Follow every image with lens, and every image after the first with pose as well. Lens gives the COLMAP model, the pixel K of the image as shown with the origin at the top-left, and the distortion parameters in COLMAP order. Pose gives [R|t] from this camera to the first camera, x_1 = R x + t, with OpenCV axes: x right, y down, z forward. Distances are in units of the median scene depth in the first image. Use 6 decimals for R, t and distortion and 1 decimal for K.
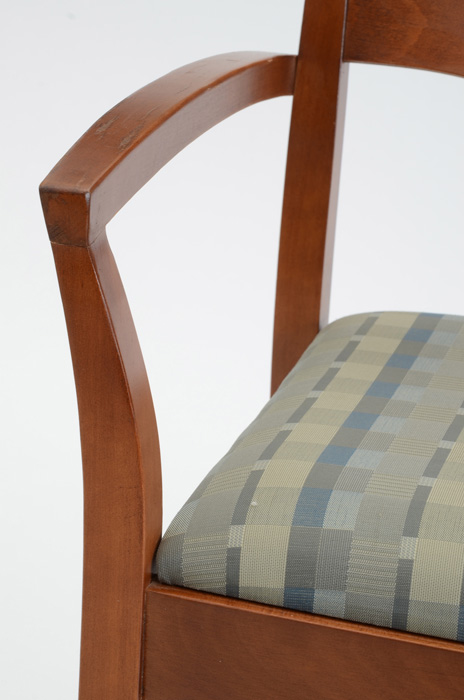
lens RADIAL K [[1820.8, 0, 232.8], [0, 1820.8, 357.4], [0, 0, 1]] dist [0.597435, 0.000000]
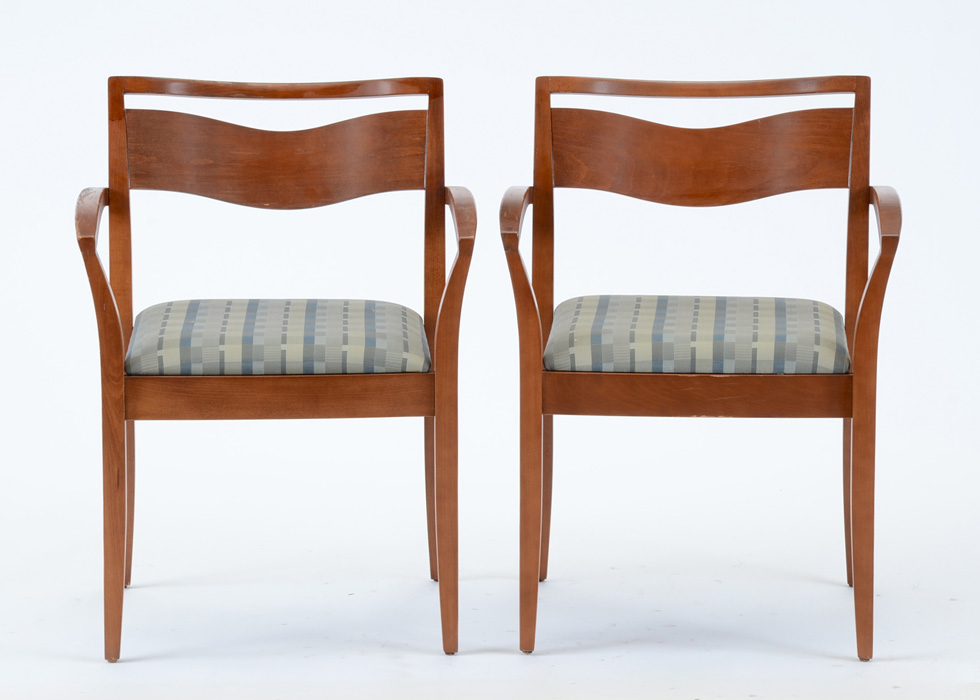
lens RADIAL K [[3683.0, 0, 489.0], [0, 3683.0, 352.2], [0, 0, 1]] dist [0.761091, 0.000000]
pose [[0.978286, -0.082785, 0.190006, -1.209716], [0.104835, 0.988489, -0.109081, 0.708963], [-0.178789, 0.126631, 0.975704, -4.556709]]
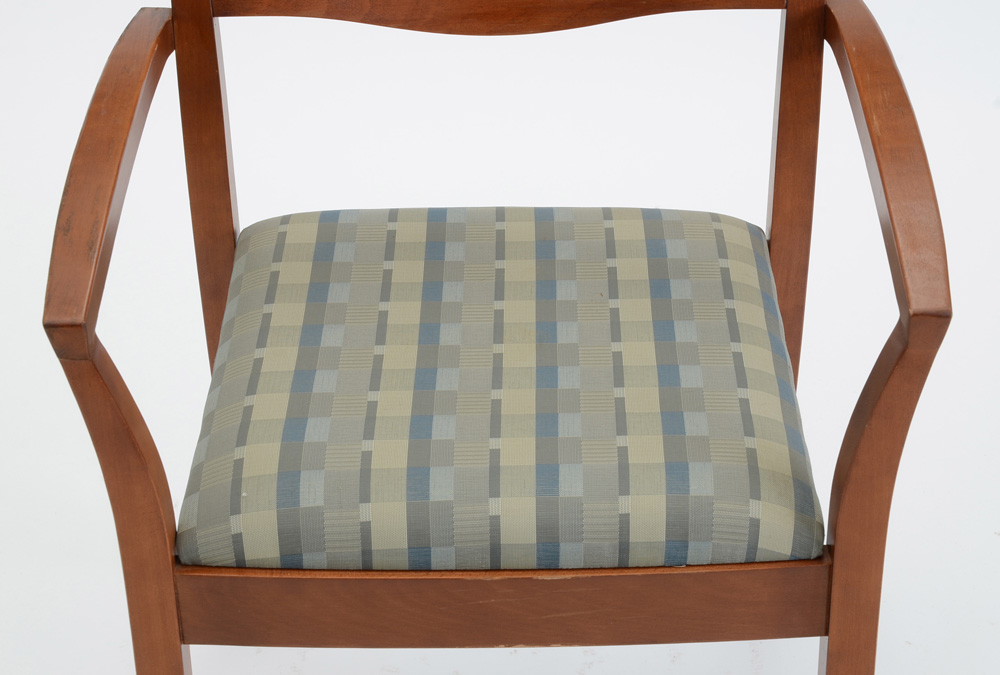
lens RADIAL K [[2103.7, 0, 511.1], [0, 2103.7, 336.7], [0, 0, 1]] dist [0.346143, 0.000000]
pose [[0.962653, -0.194216, 0.188625, -0.069858], [0.136260, 0.949591, 0.282331, -0.437644], [-0.233950, -0.246085, 0.940590, -0.462079]]
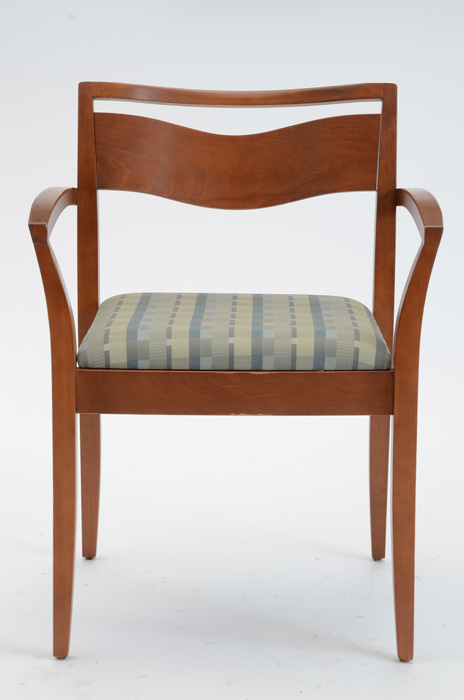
lens RADIAL K [[1657.7, 0, 235.1], [0, 1657.7, 365.0], [0, 0, 1]] dist [0.456392, 0.000000]
pose [[0.965494, -0.090881, 0.244052, -0.422179], [0.115046, 0.989575, -0.086633, 0.360844], [-0.233634, 0.111721, 0.965885, -1.452589]]
